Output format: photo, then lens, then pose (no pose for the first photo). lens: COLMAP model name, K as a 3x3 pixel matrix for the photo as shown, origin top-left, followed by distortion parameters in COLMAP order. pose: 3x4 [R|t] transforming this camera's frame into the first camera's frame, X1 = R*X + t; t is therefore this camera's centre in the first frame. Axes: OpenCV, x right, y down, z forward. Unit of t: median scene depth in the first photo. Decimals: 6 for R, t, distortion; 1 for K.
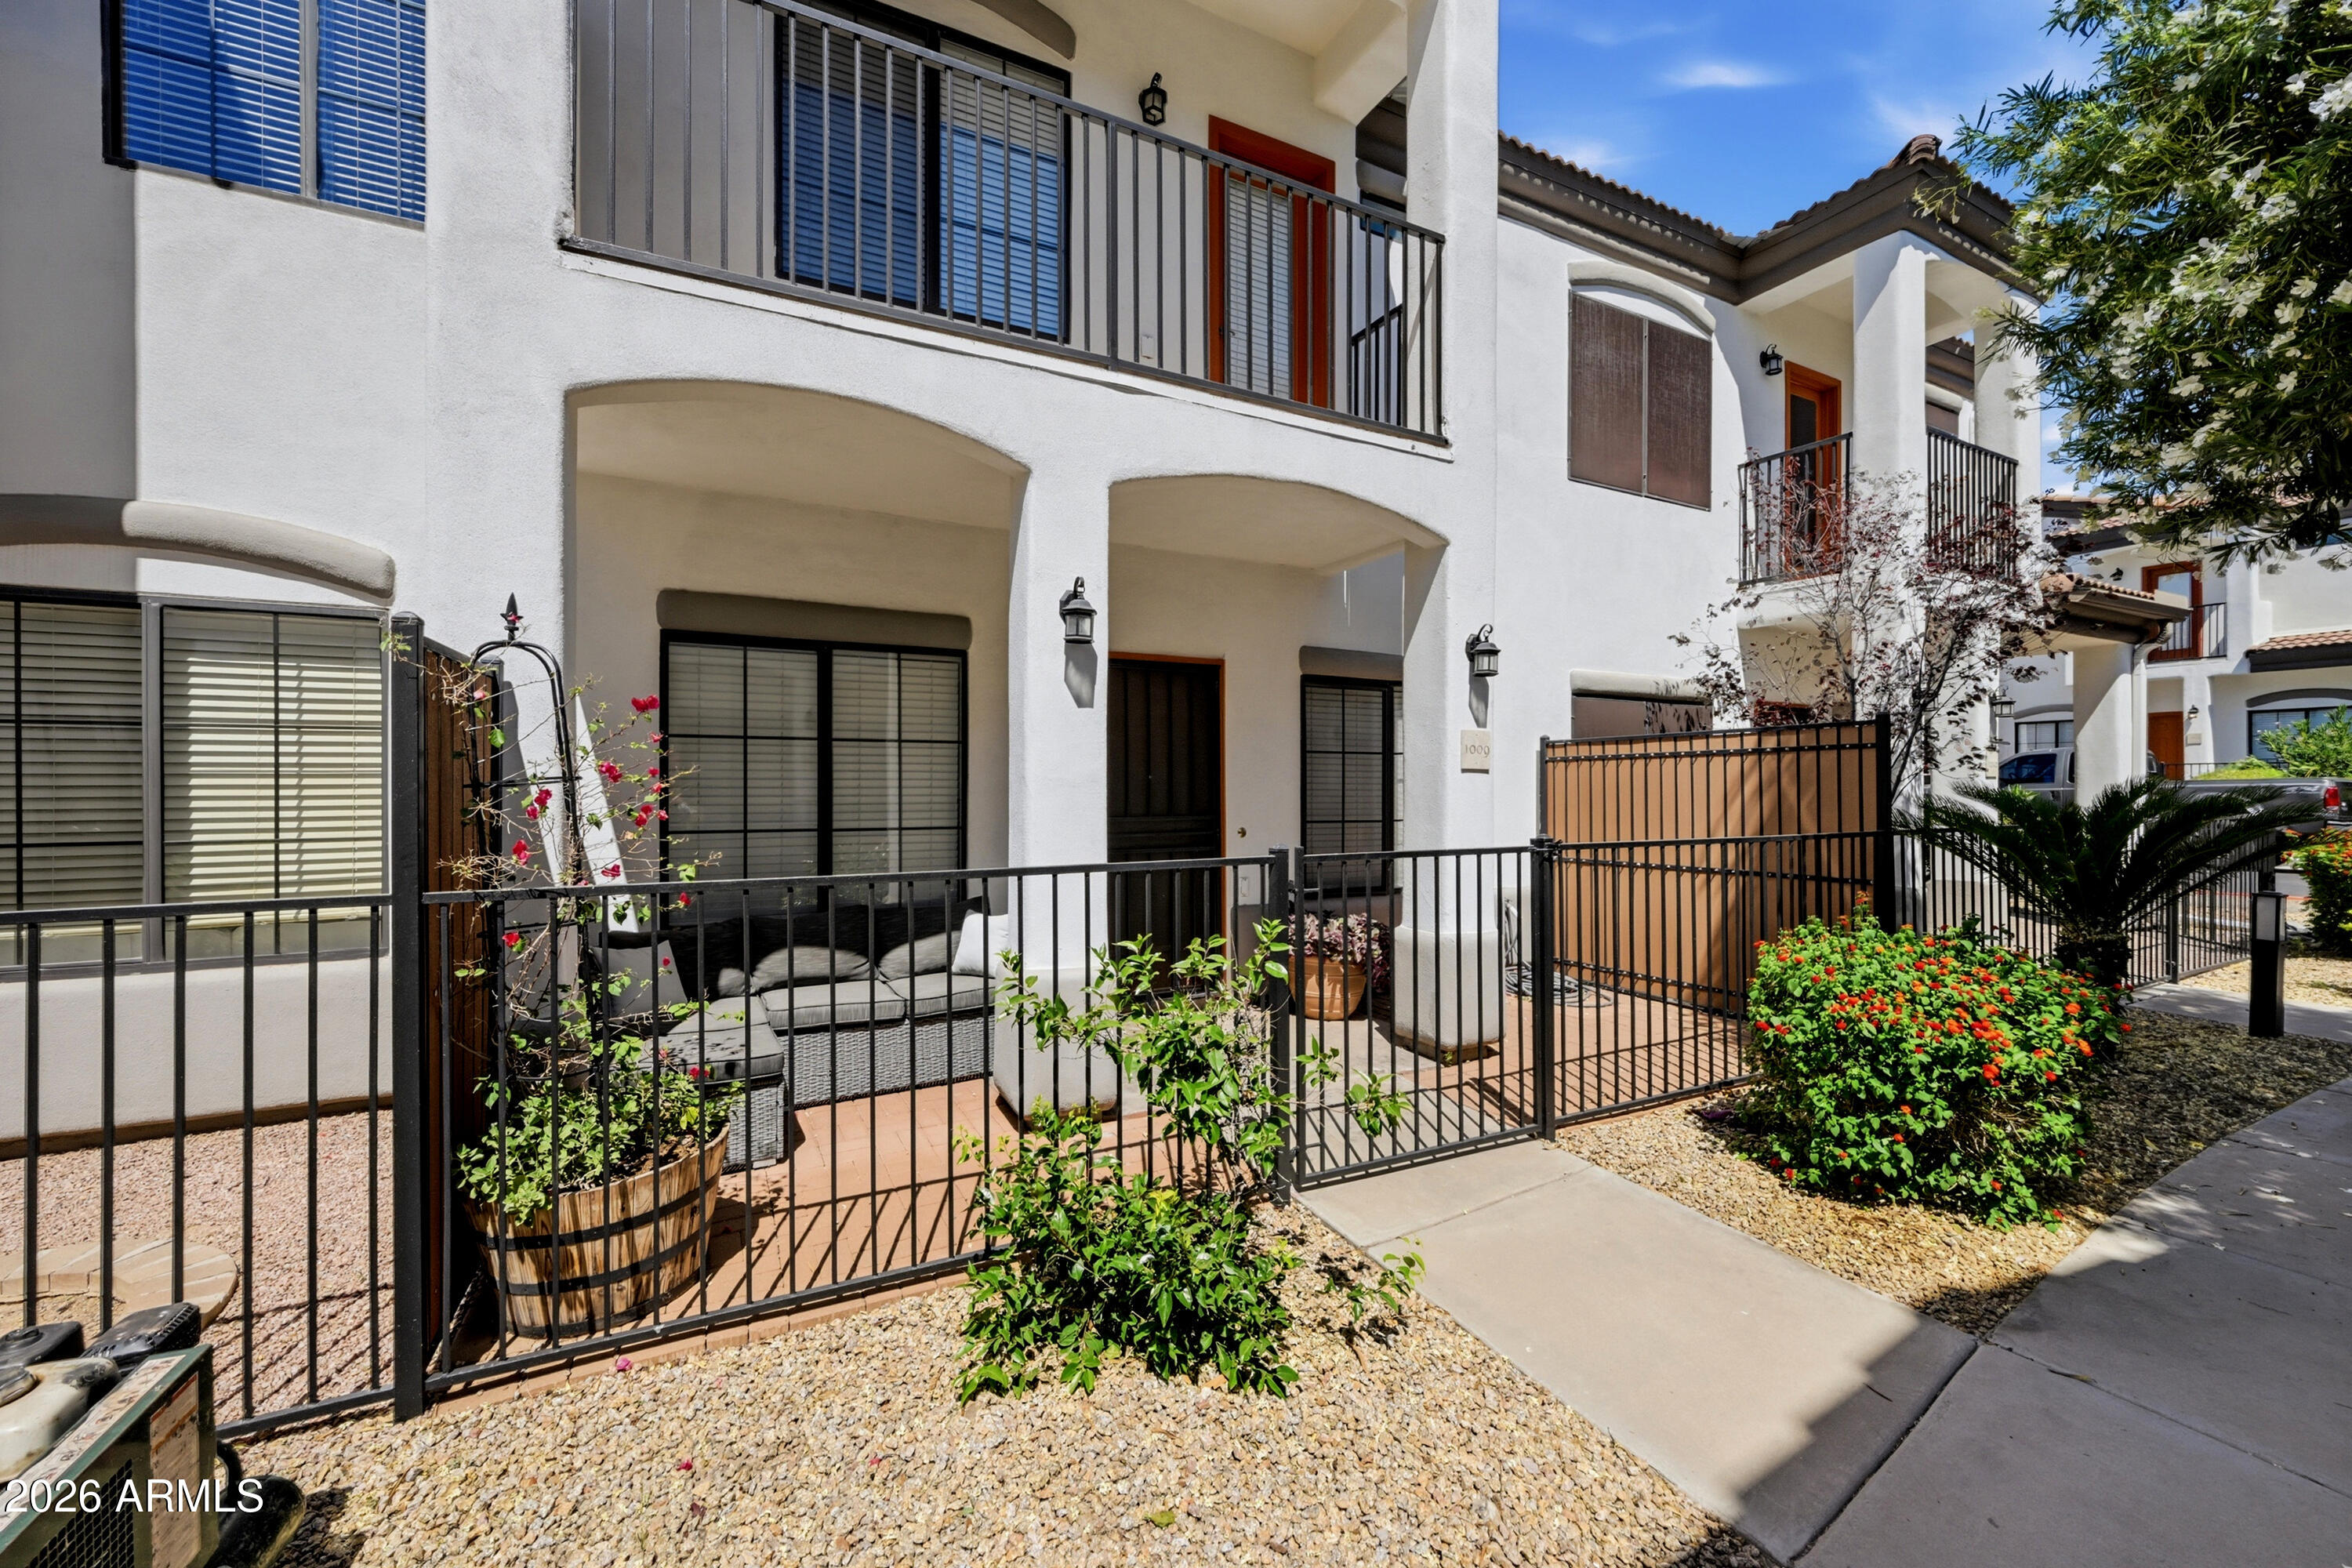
lens RADIAL K [[935.4, 0, 1171.4], [0, 935.4, 784.9], [0, 0, 1]] dist [0.001187, 0.000266]
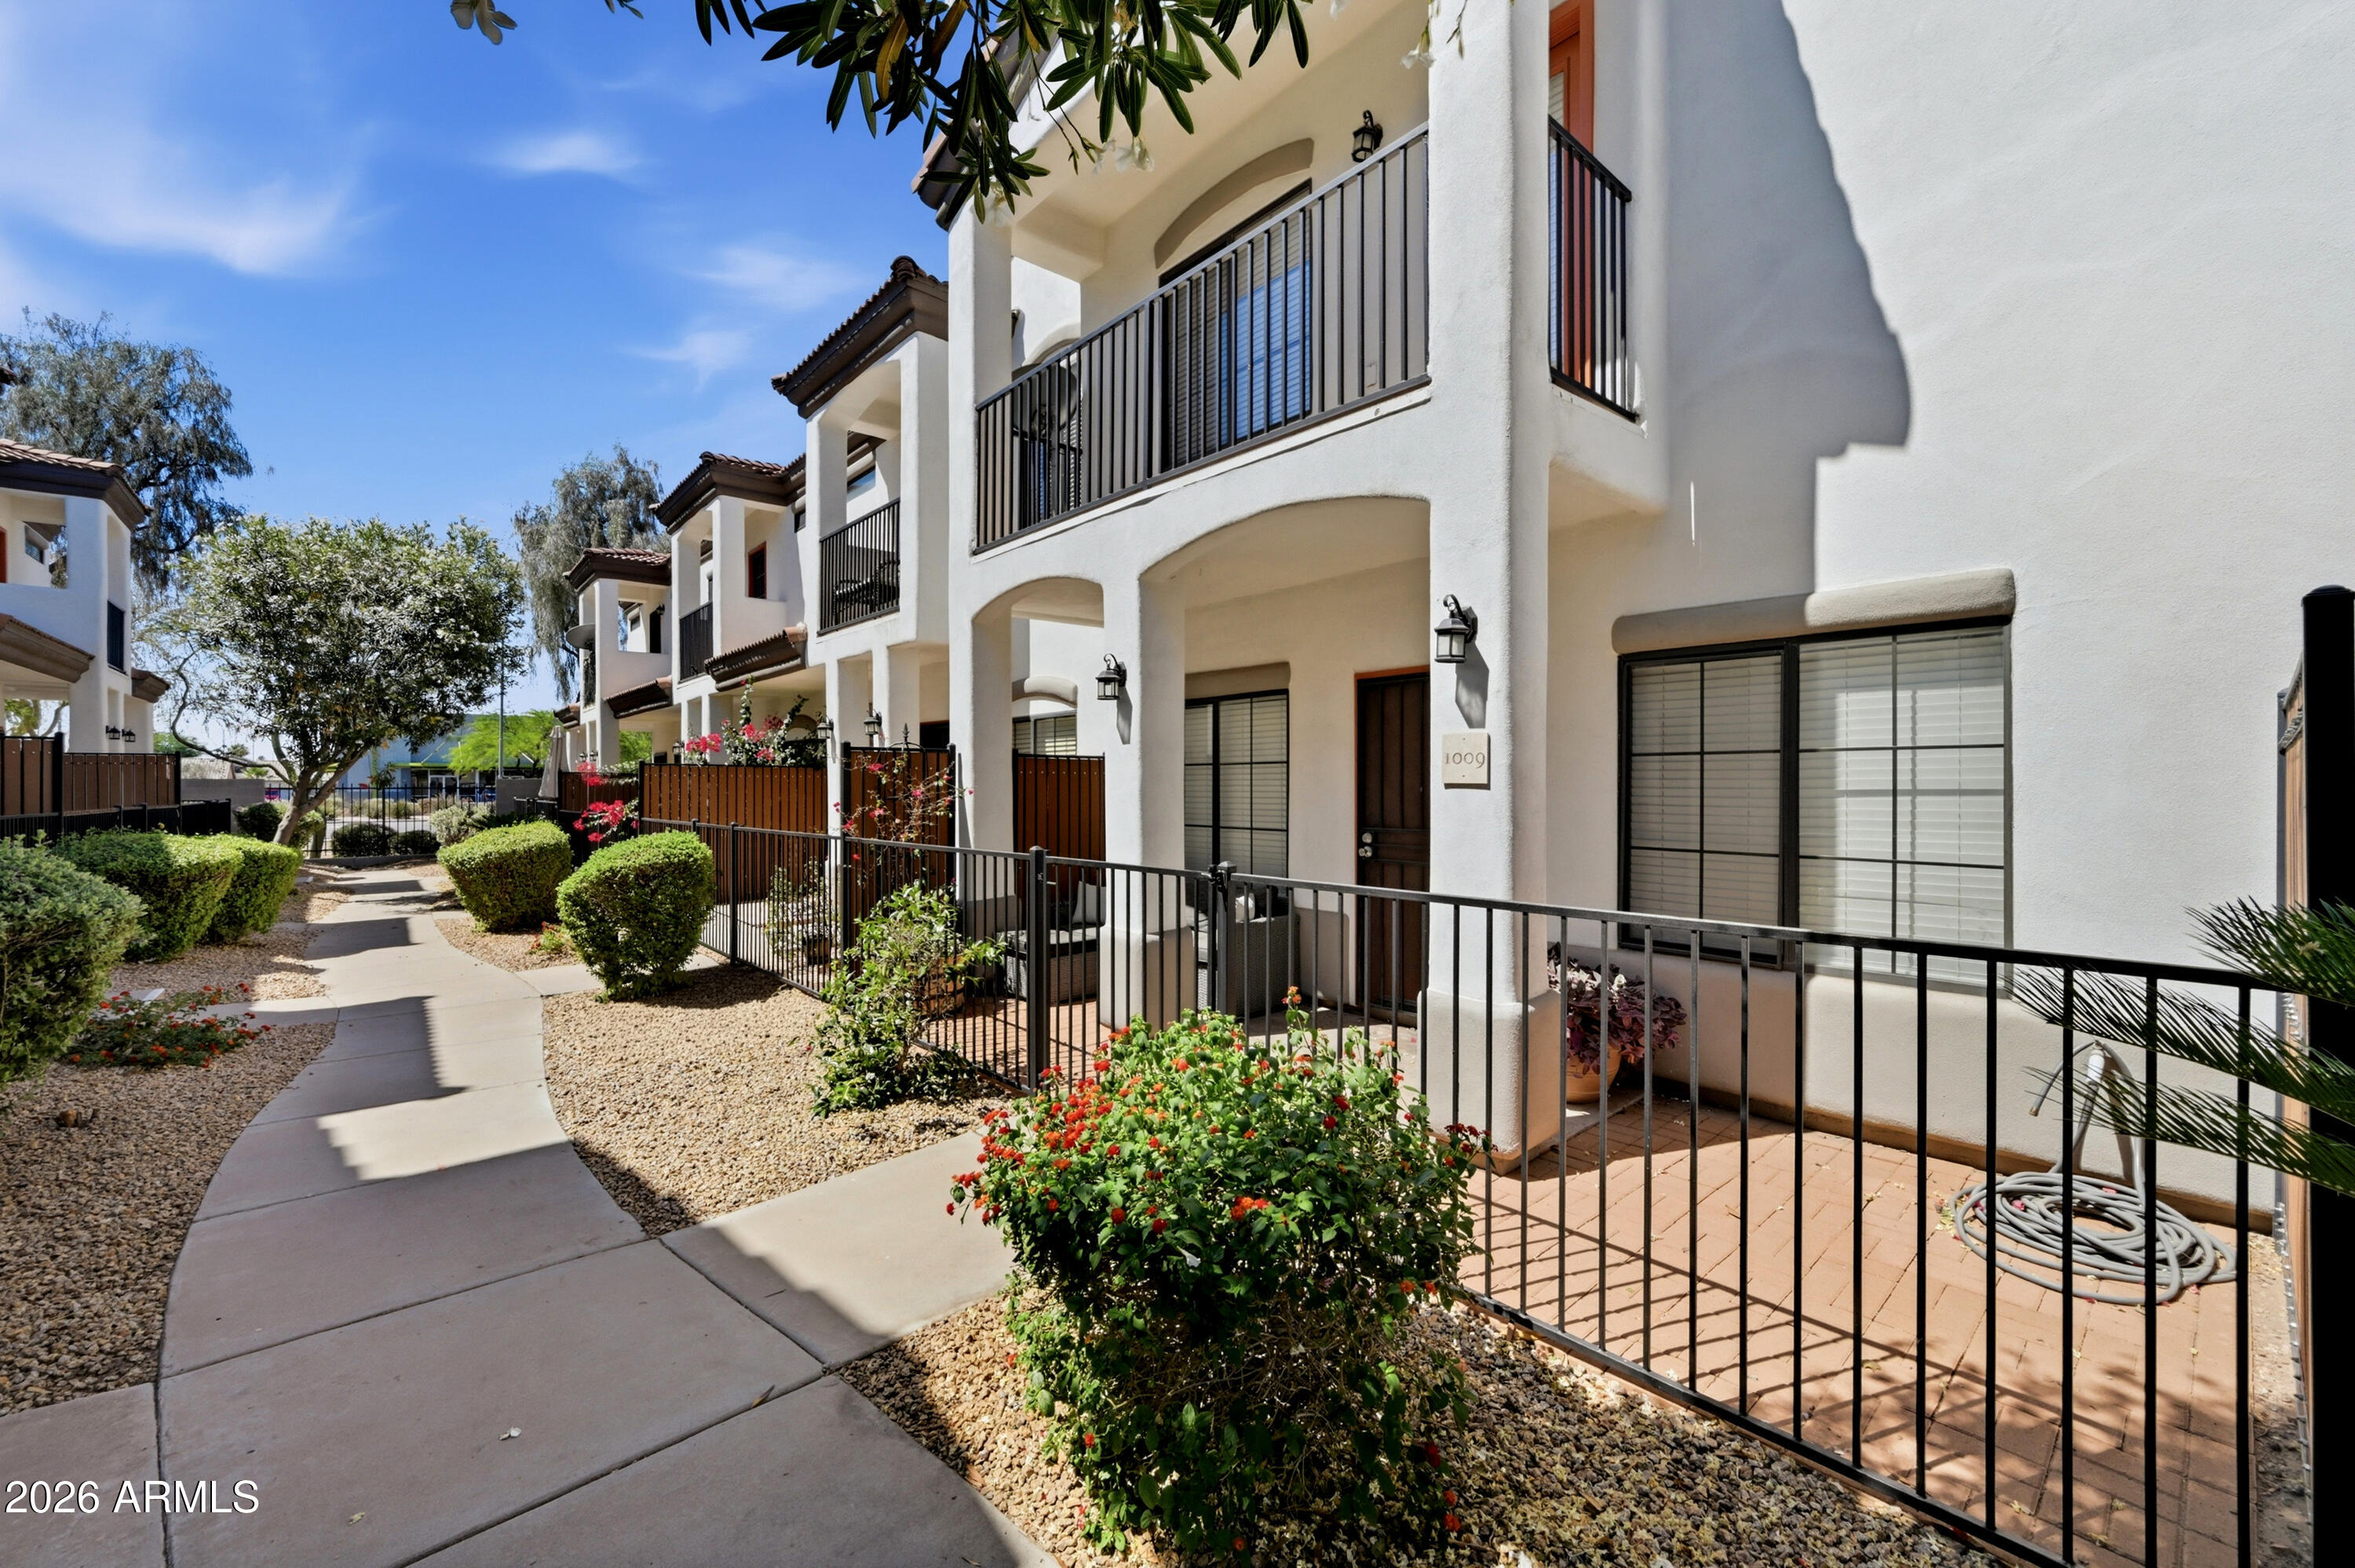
lens RADIAL K [[936.4, 0, 1172.9], [0, 936.4, 784.9], [0, 0, 1]] dist [0.001187, 0.000266]
pose [[0.231889, 0.001567, -0.972741, 1.031926], [0.005420, 0.999981, 0.002903, -0.019845], [0.972727, -0.005945, 0.231876, 0.596566]]
